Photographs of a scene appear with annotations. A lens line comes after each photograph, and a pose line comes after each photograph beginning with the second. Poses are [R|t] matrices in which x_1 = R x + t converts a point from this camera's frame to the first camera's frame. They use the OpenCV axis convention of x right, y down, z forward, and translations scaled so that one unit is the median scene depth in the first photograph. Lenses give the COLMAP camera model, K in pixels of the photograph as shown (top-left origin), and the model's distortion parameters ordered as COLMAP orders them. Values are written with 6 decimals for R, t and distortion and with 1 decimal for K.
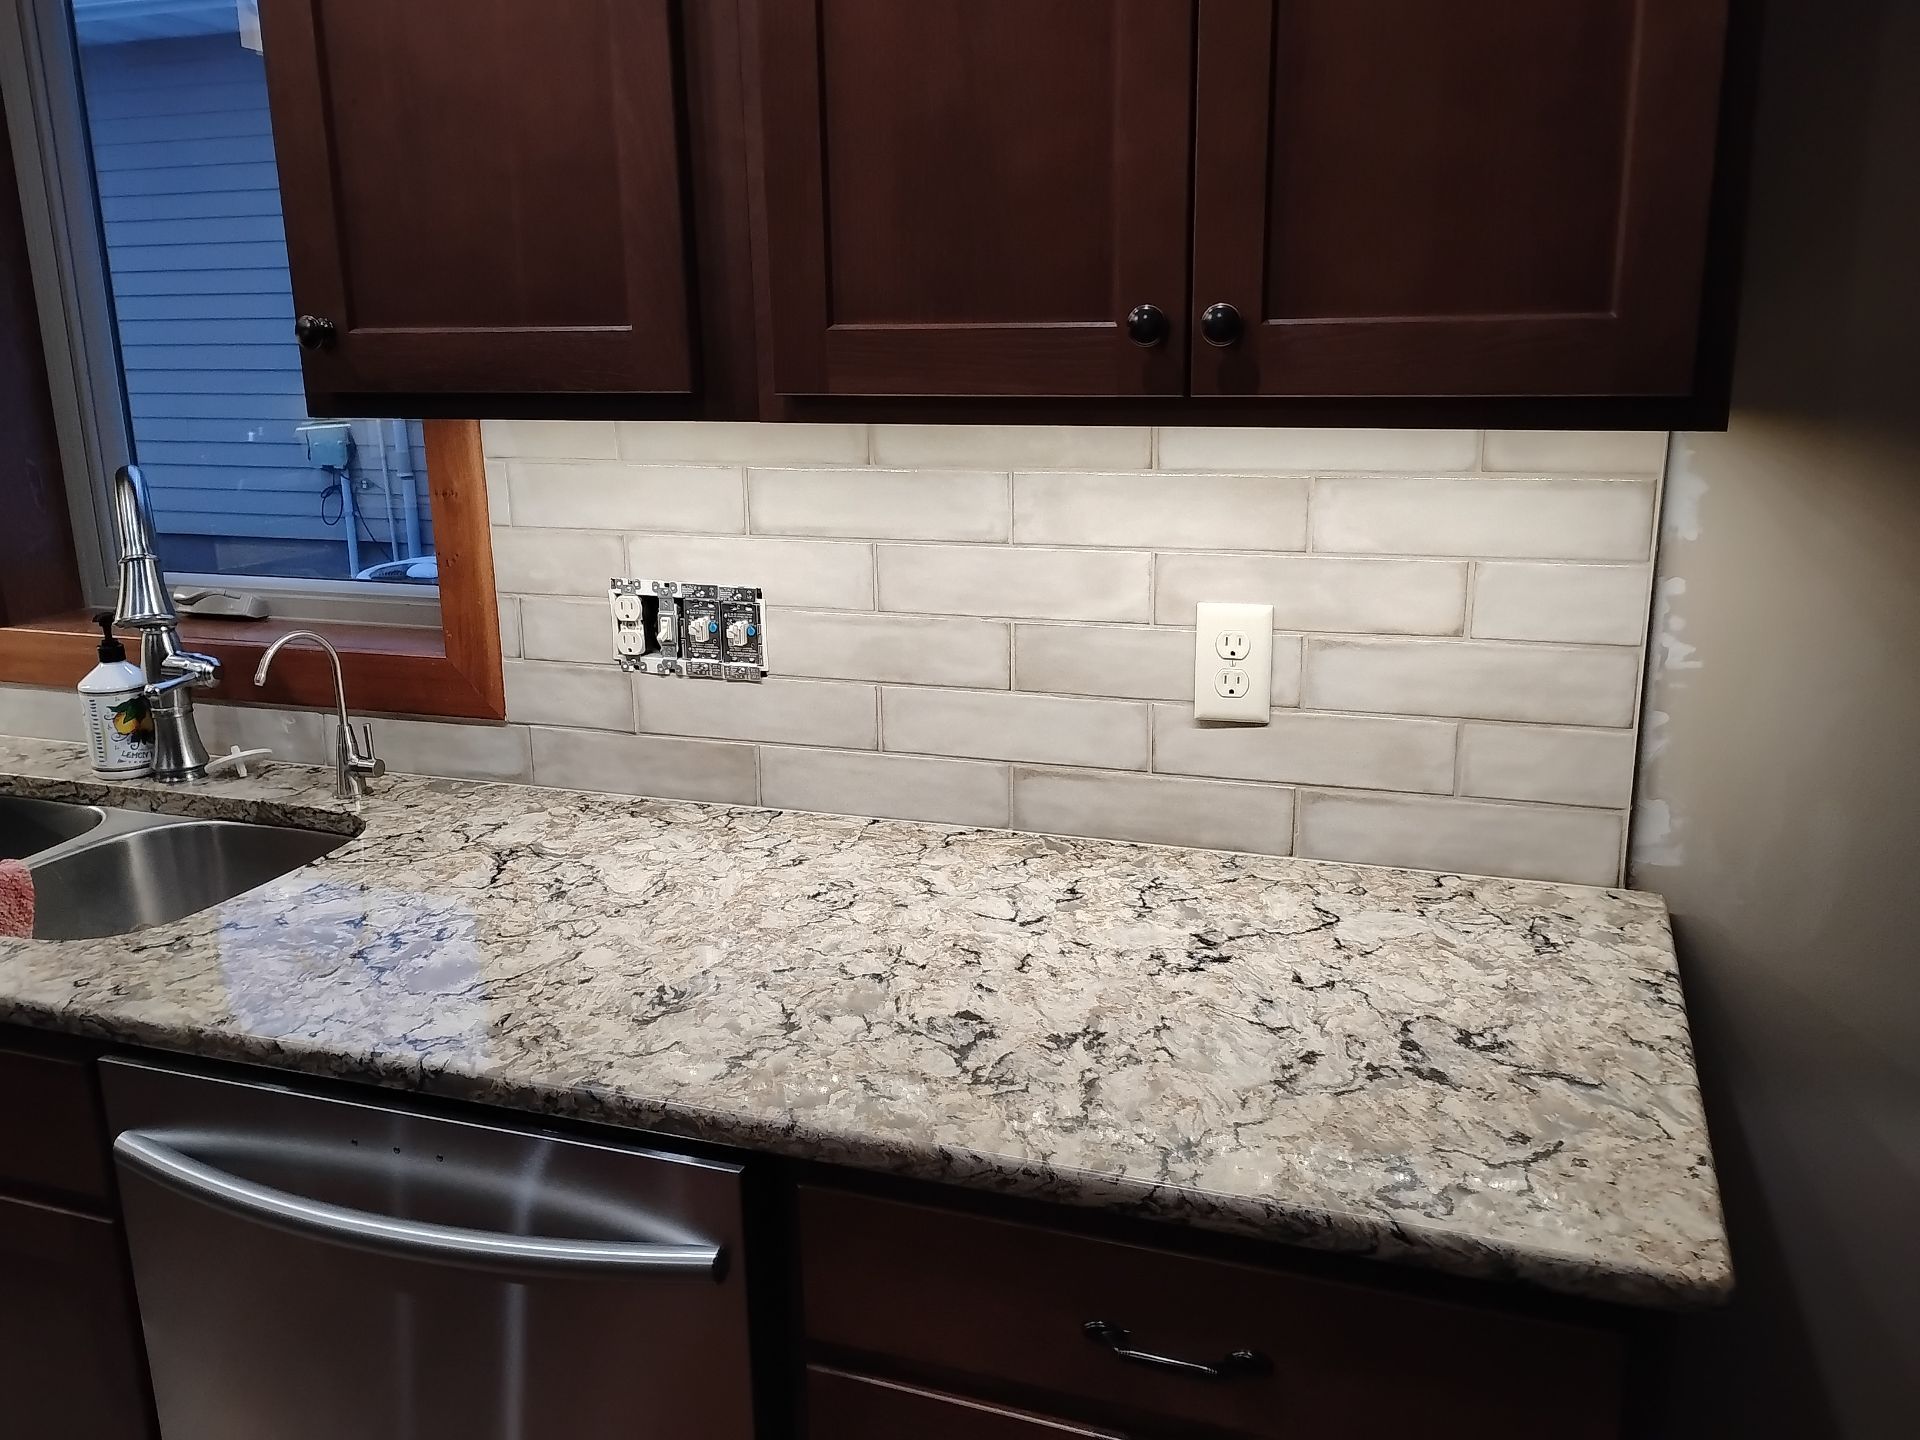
lens RADIAL K [[1554.5, 0, 946.5], [0, 1554.5, 713.5], [0, 0, 1]] dist [0.069149, -0.088617]
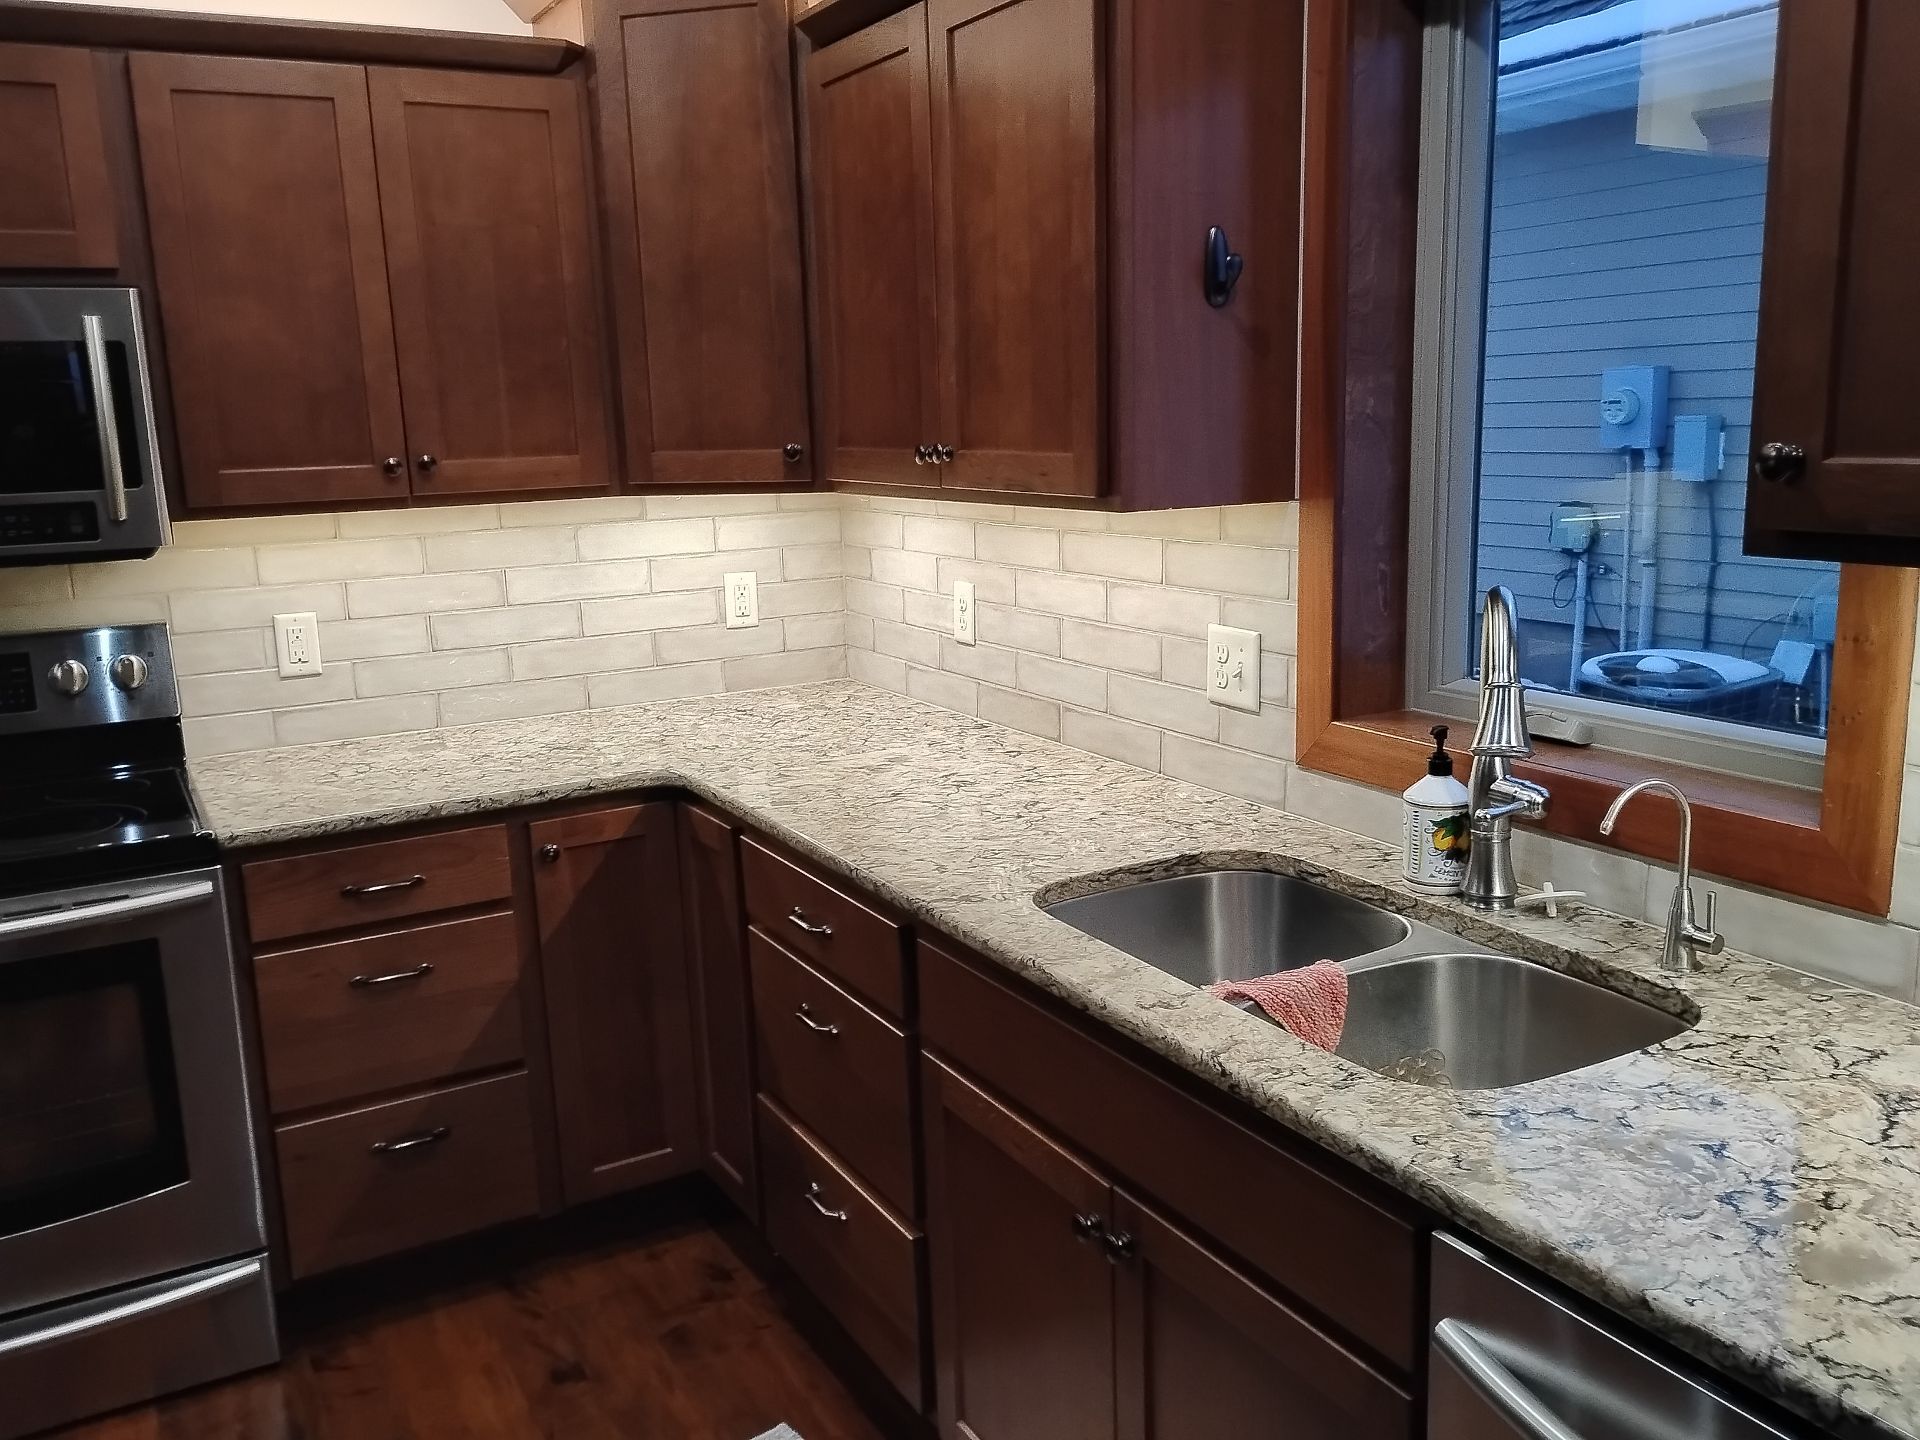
lens RADIAL K [[1554.5, 0, 958.9], [0, 1554.5, 704.3], [0, 0, 1]] dist [0.069149, -0.088617]
pose [[0.750106, 0.116895, -0.650904, -0.148946], [-0.150140, 0.988654, 0.004528, -0.044219], [0.644049, 0.094330, 0.759146, 0.066482]]
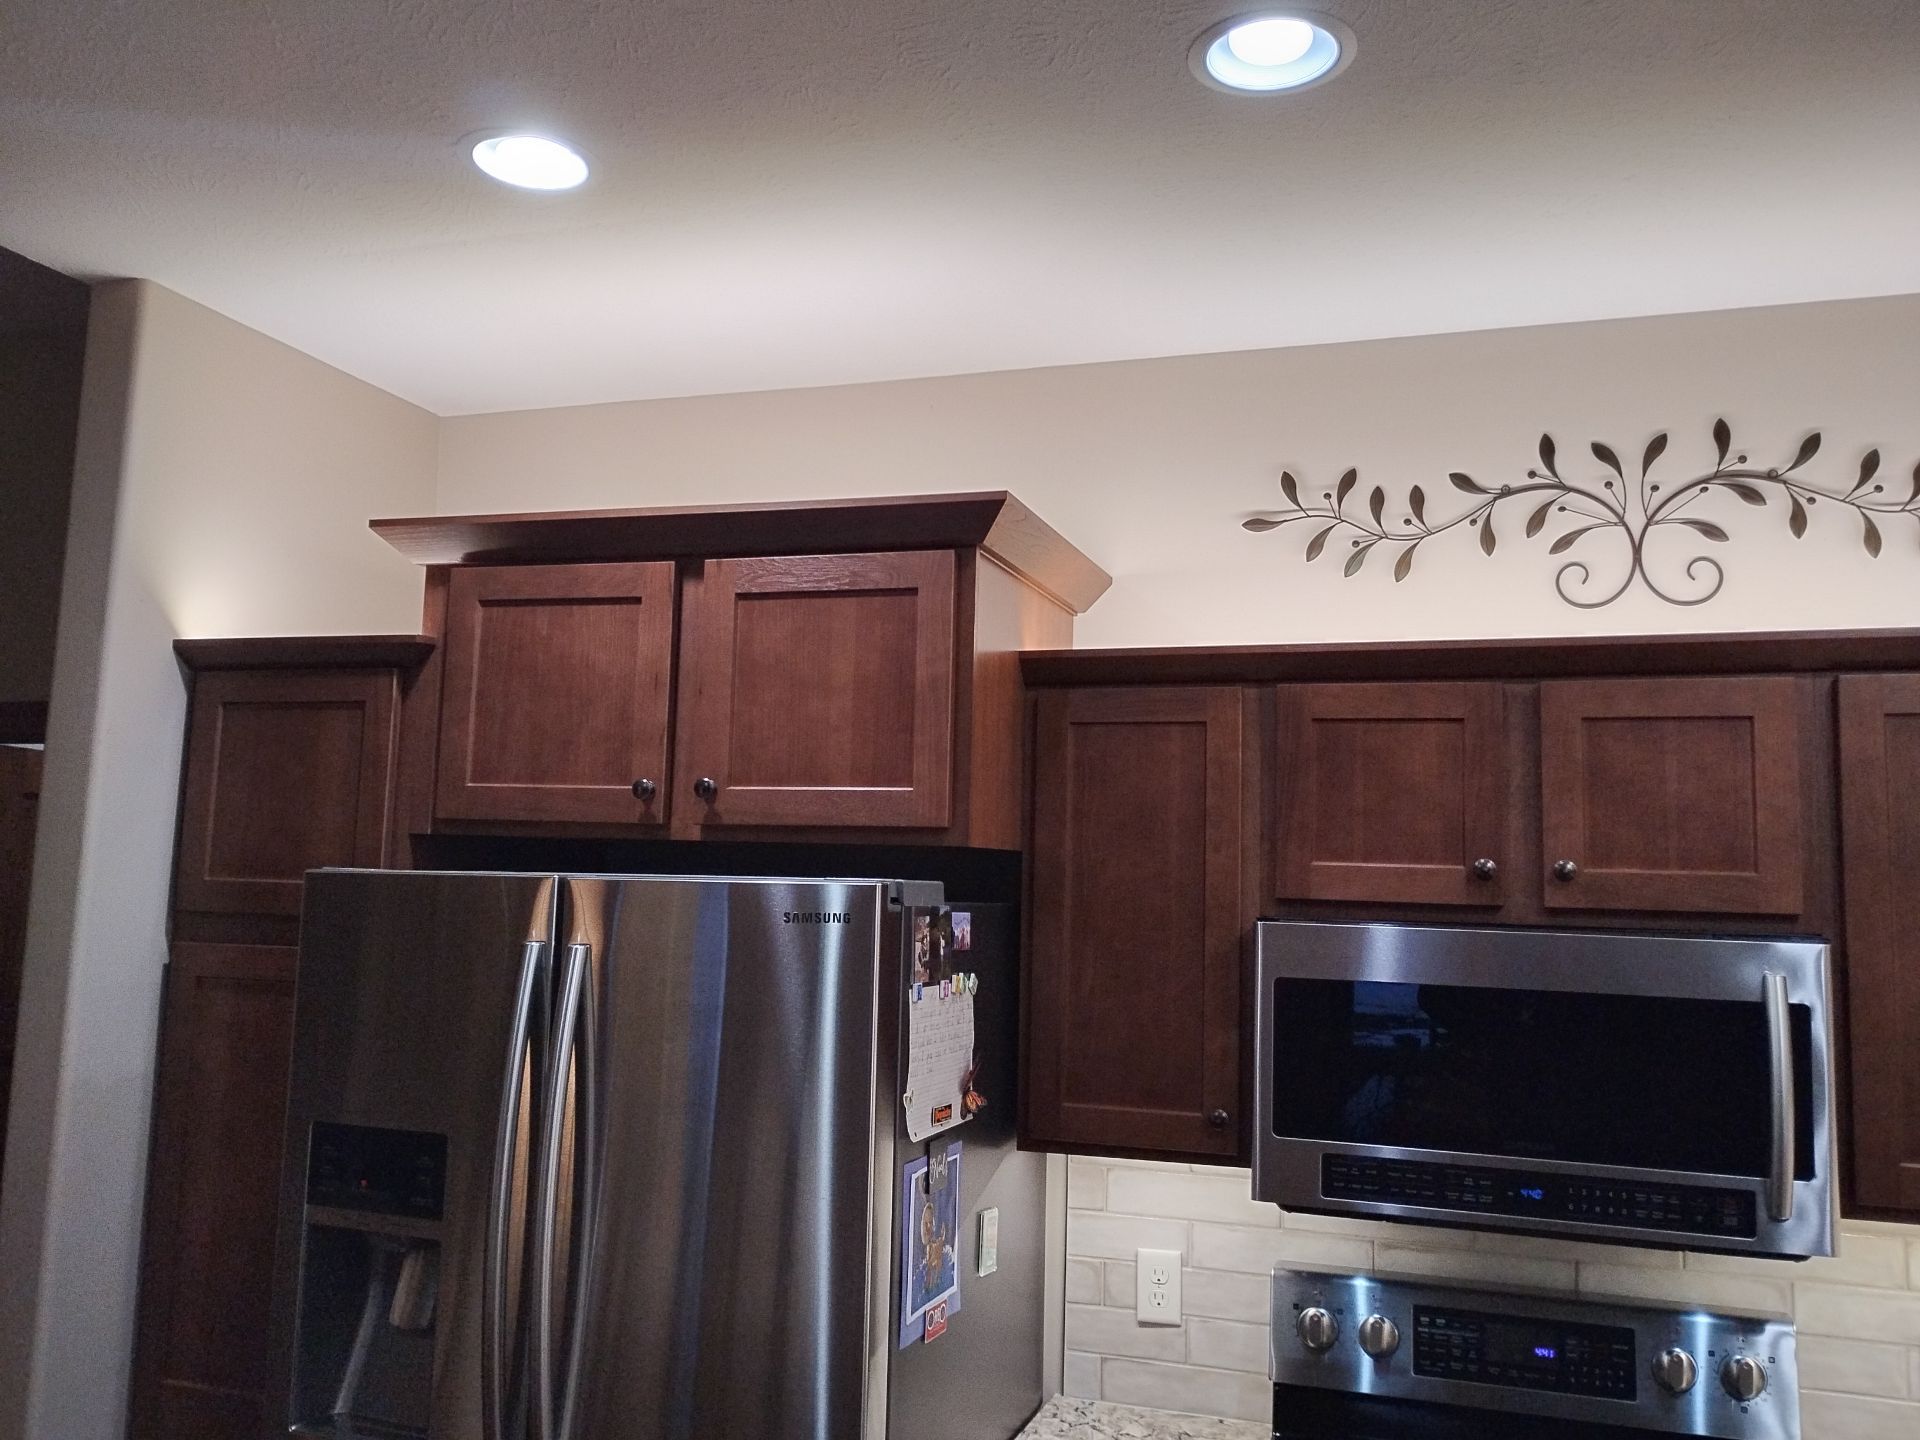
lens RADIAL K [[1554.5, 0, 985.3], [0, 1554.5, 727.0], [0, 0, 1]] dist [0.069149, -0.088617]
pose [[0.017130, -0.093684, -0.995455, -0.509040], [-0.284546, 0.953976, -0.094677, -0.168811], [0.958509, 0.284874, -0.010316, -0.024080]]
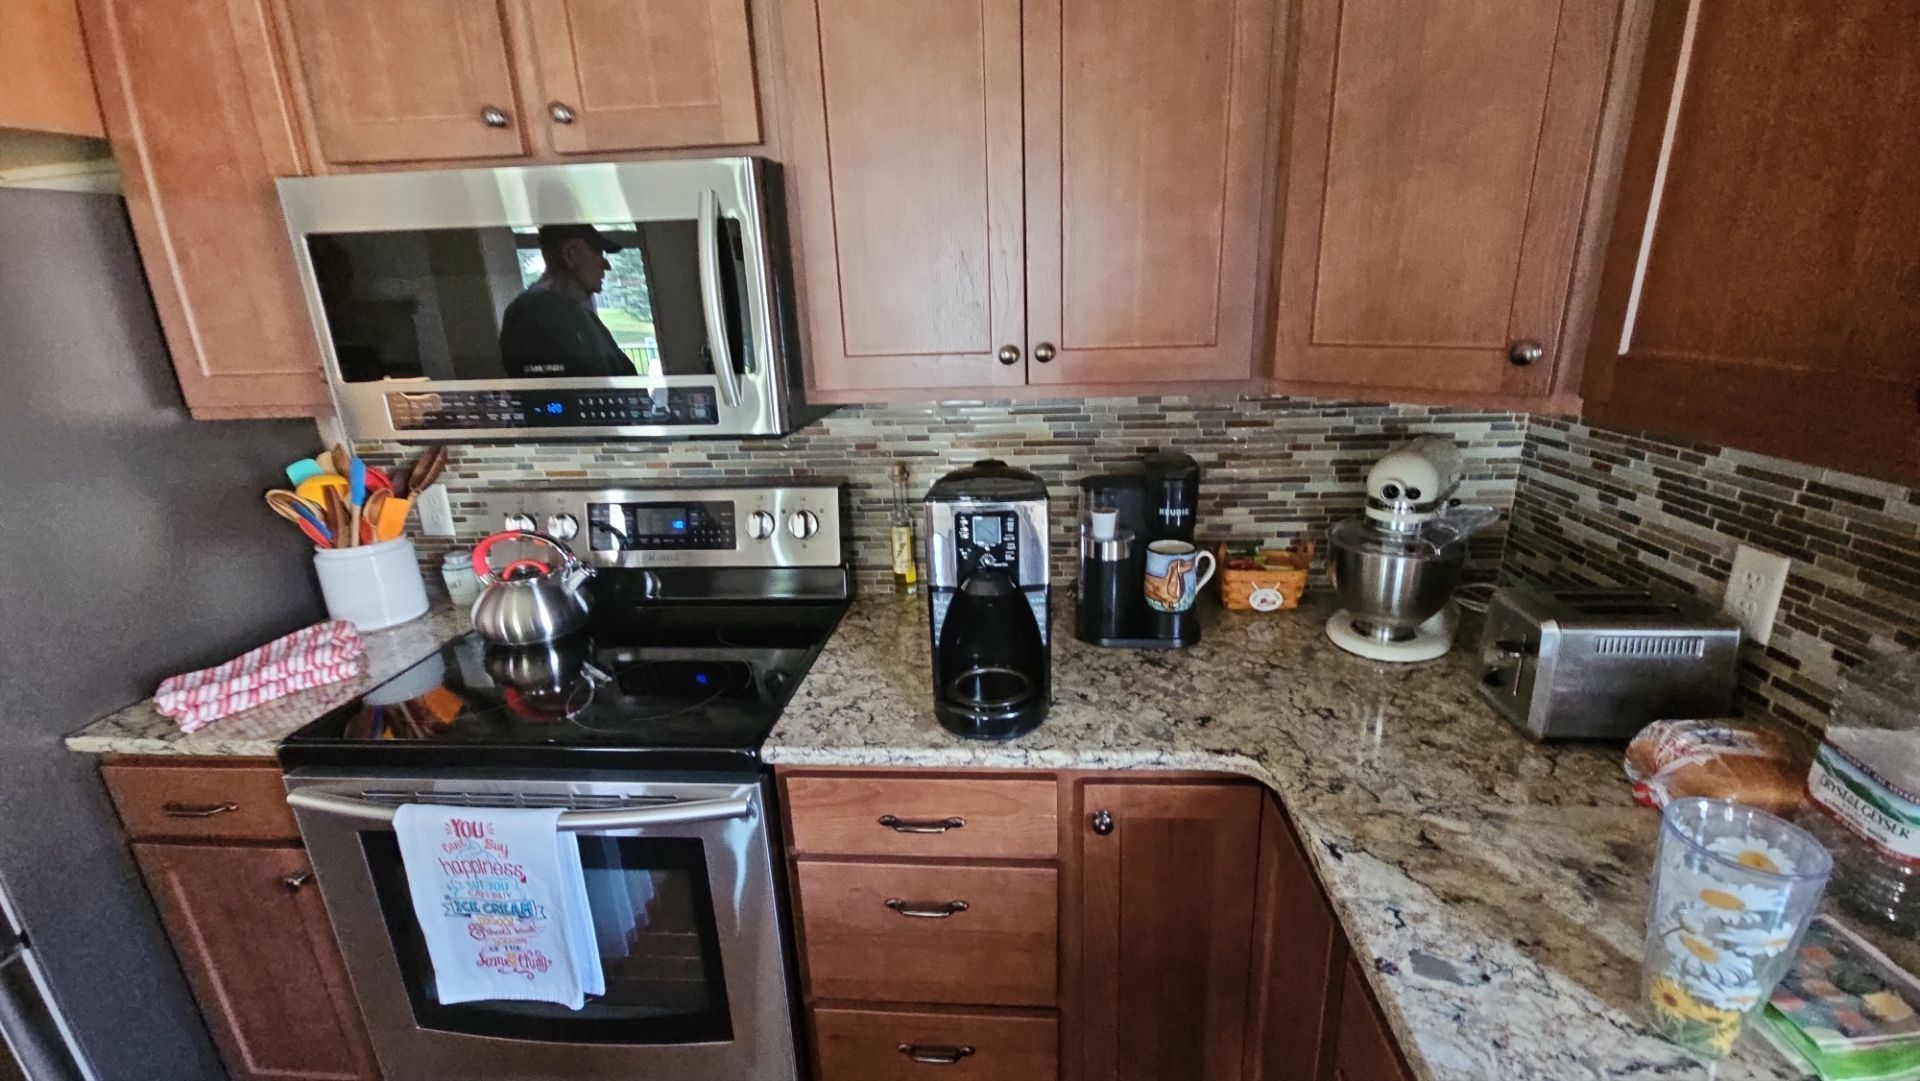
lens RADIAL K [[789.2, 0, 977.3], [0, 789.2, 553.6], [0, 0, 1]] dist [0.002694, -0.000767]
pose [[0.260502, 0.300440, -0.917537, -0.984045], [-0.218414, 0.944051, 0.247111, -0.201028], [0.940443, 0.136030, 0.311548, 0.699778]]
